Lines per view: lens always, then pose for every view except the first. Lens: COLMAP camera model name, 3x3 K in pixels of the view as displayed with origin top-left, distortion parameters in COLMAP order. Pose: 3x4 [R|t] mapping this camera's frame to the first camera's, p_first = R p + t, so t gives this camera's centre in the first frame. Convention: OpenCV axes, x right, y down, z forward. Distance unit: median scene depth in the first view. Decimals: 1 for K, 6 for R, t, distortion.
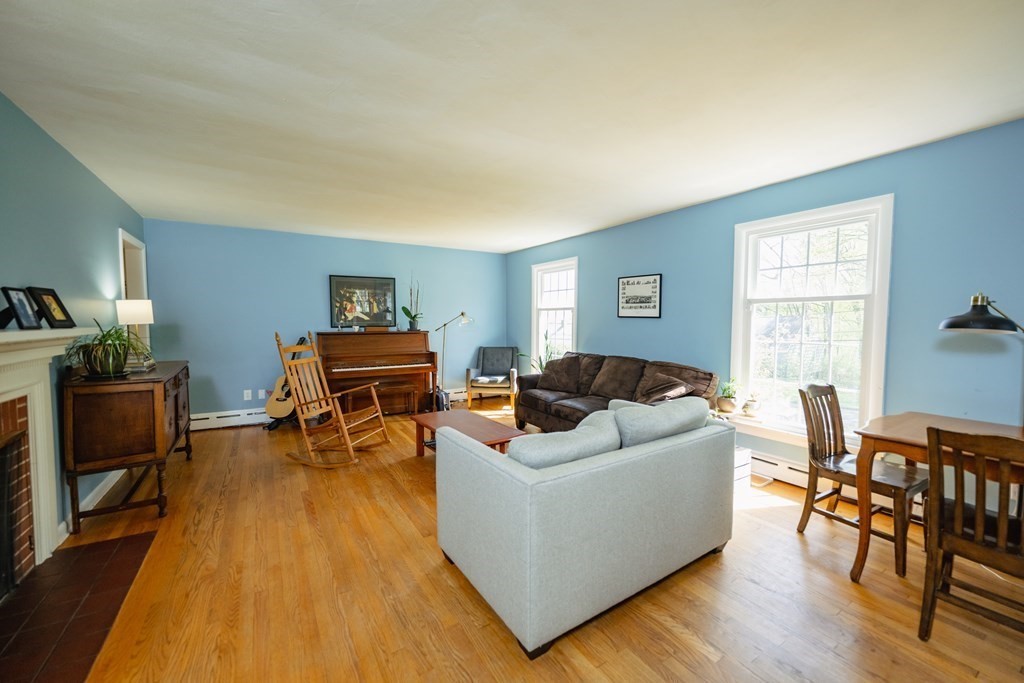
lens RADIAL K [[402.5, 0, 512.0], [0, 402.5, 341.5], [0, 0, 1]] dist [-0.001976, 0.000173]
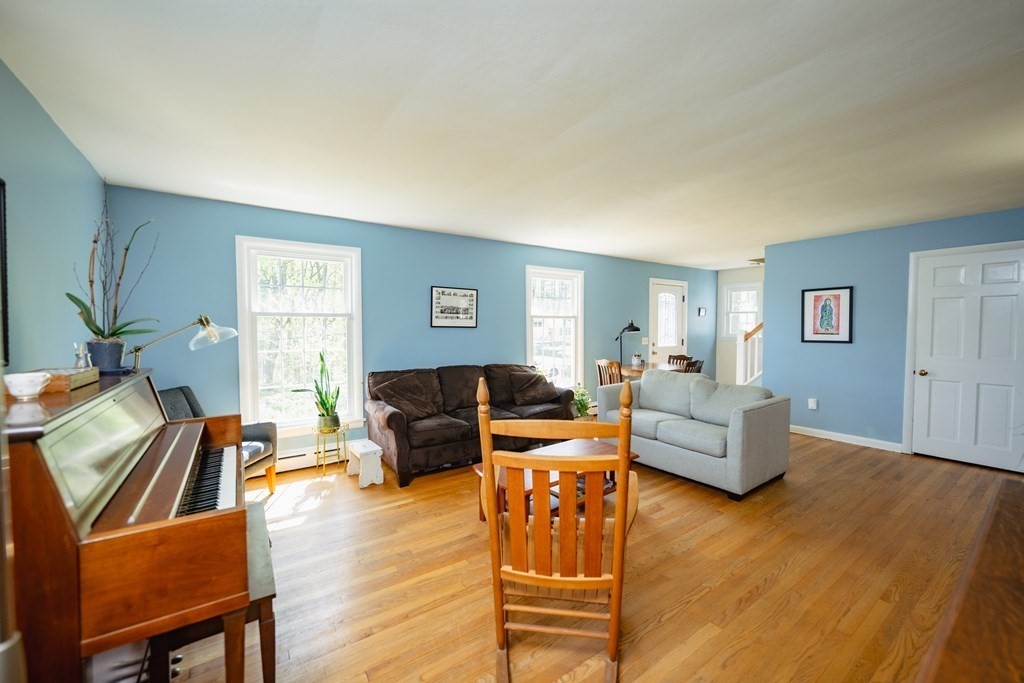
lens RADIAL K [[402.5, 0, 512.0], [0, 402.5, 341.5], [0, 0, 1]] dist [-0.001976, 0.000173]
pose [[-0.044834, -0.039836, 0.998200, -0.780501], [0.057448, 0.997448, 0.042386, -0.061771], [-0.997341, 0.059244, -0.042431, 0.944052]]
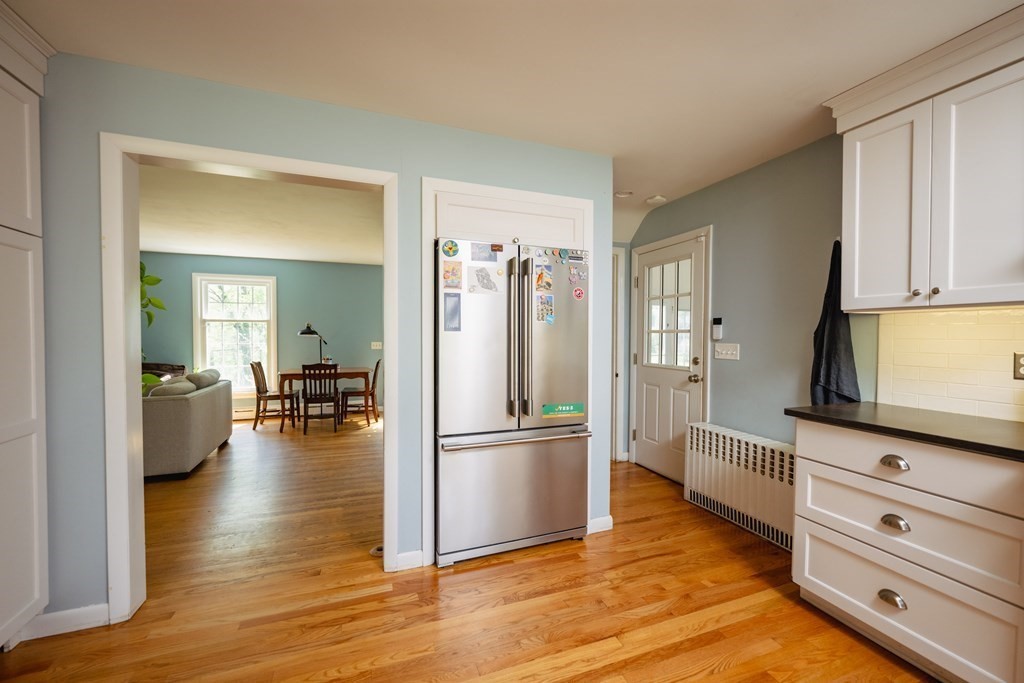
lens RADIAL K [[402.5, 0, 512.0], [0, 402.5, 341.5], [0, 0, 1]] dist [-0.001976, 0.000173]
pose [[0.194090, -0.019207, 0.980796, -0.654896], [0.052627, 0.998572, 0.009141, 0.032118], [-0.979571, 0.049842, 0.194824, -0.466870]]
